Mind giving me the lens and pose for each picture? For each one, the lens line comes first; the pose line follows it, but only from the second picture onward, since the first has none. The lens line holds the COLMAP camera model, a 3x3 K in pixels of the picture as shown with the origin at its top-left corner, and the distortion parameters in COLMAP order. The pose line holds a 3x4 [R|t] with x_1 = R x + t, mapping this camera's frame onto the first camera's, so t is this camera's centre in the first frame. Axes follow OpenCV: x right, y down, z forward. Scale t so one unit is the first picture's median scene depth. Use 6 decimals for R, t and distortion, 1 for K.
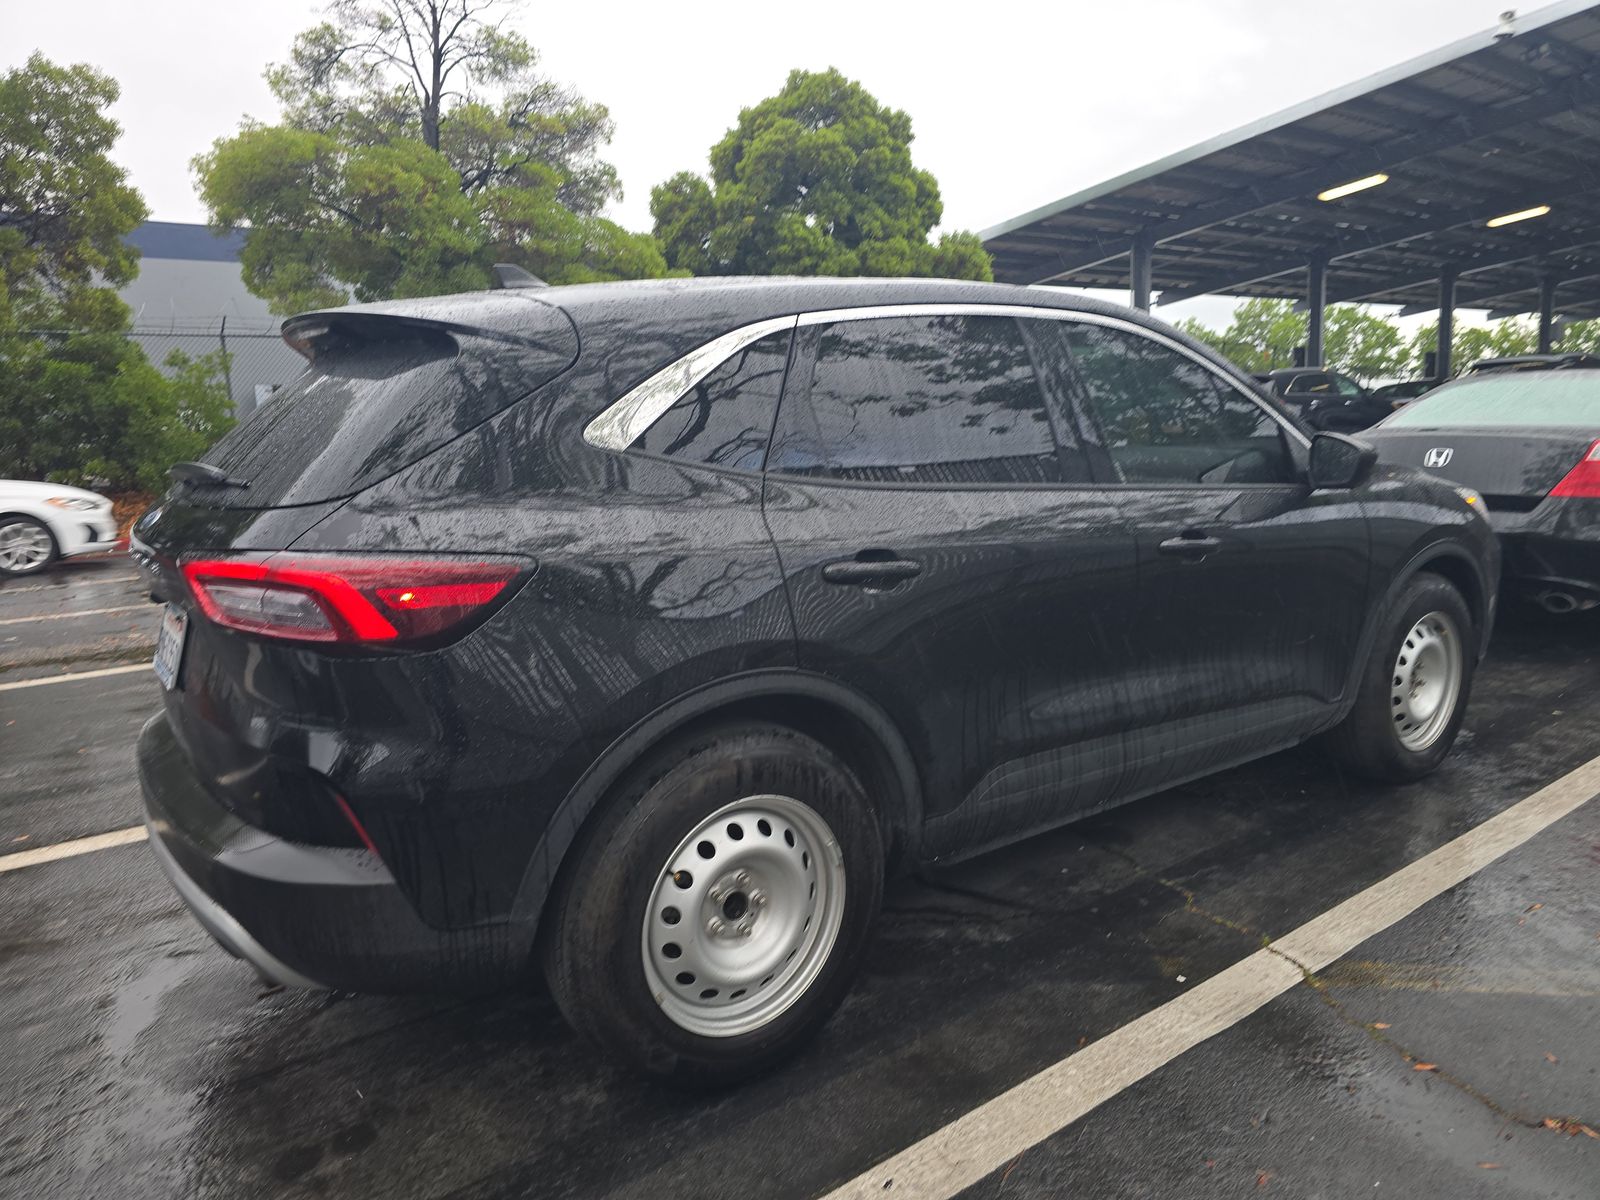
lens RADIAL K [[1122.1, 0, 789.4], [0, 1122.1, 604.7], [0, 0, 1]] dist [0.053709, -0.050274]
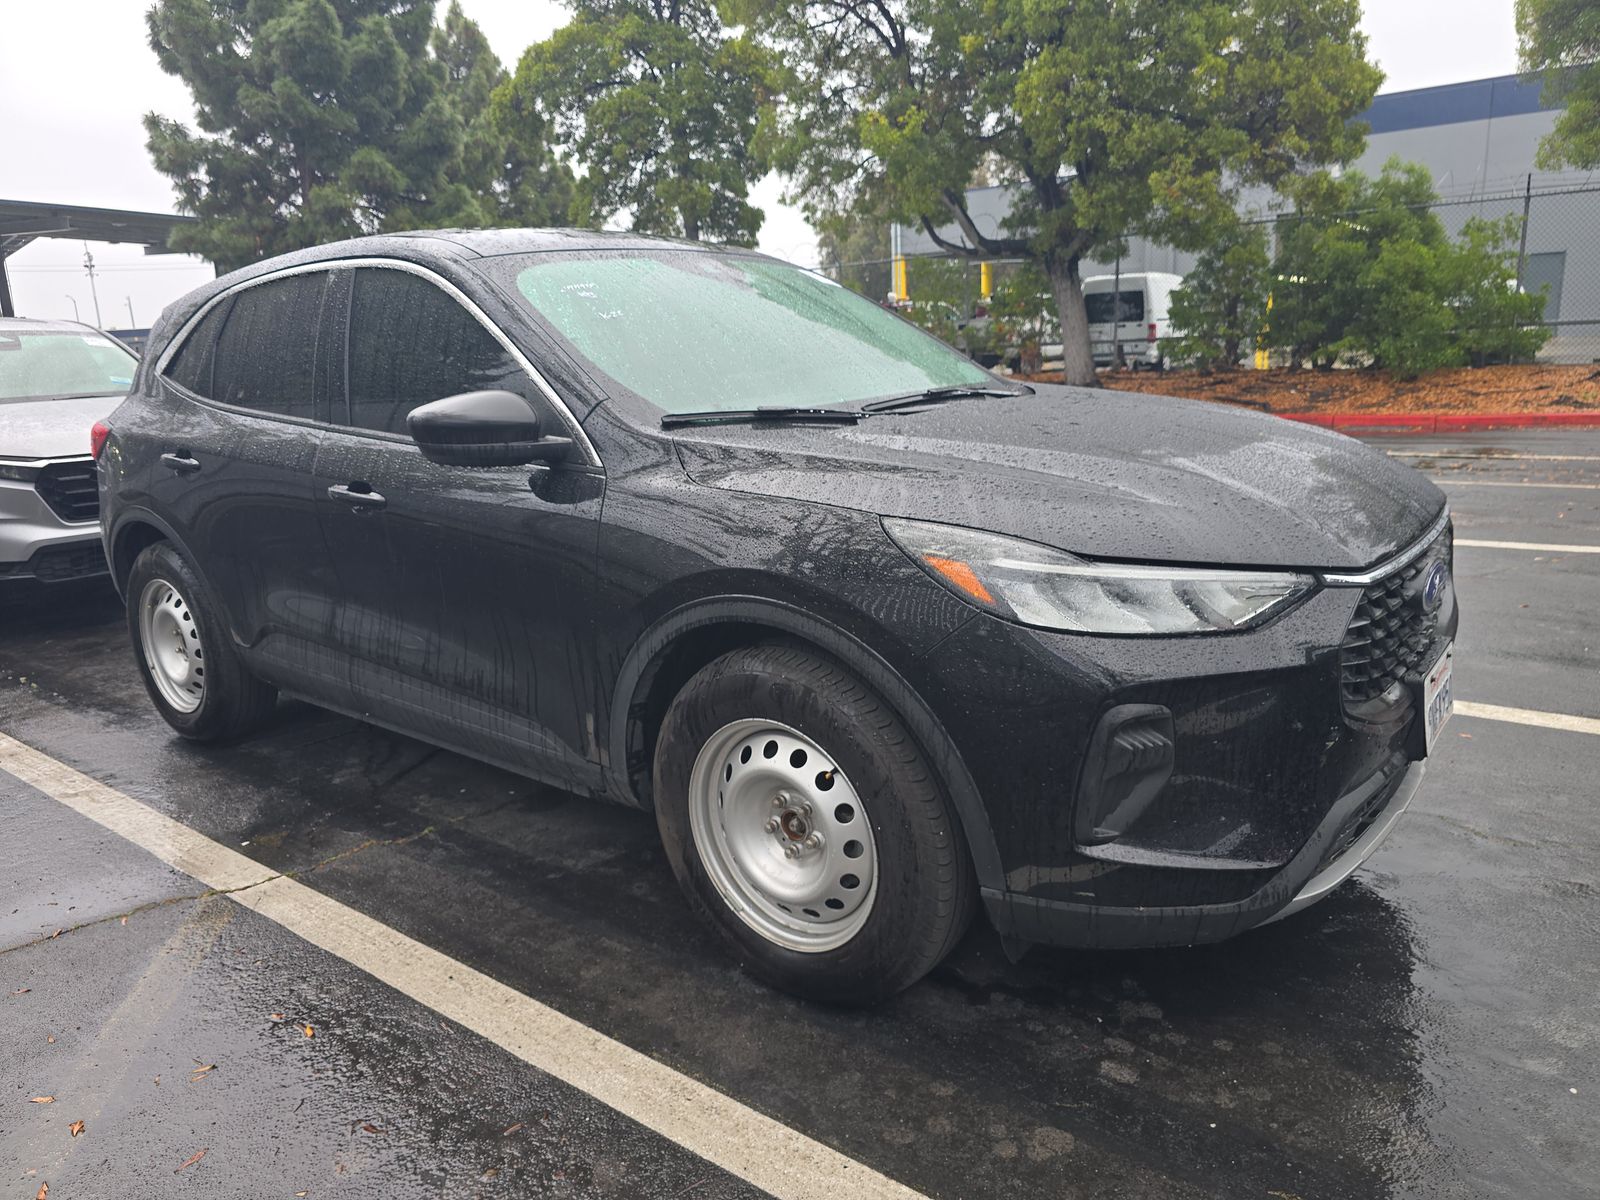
lens RADIAL K [[1122.1, 0, 789.4], [0, 1122.1, 604.7], [0, 0, 1]] dist [0.053709, -0.050274]
pose [[0.237411, 0.239386, -0.941451, 1.306794], [-0.125068, 0.968626, 0.214757, -0.205843], [0.963324, 0.066760, 0.259903, 1.032941]]
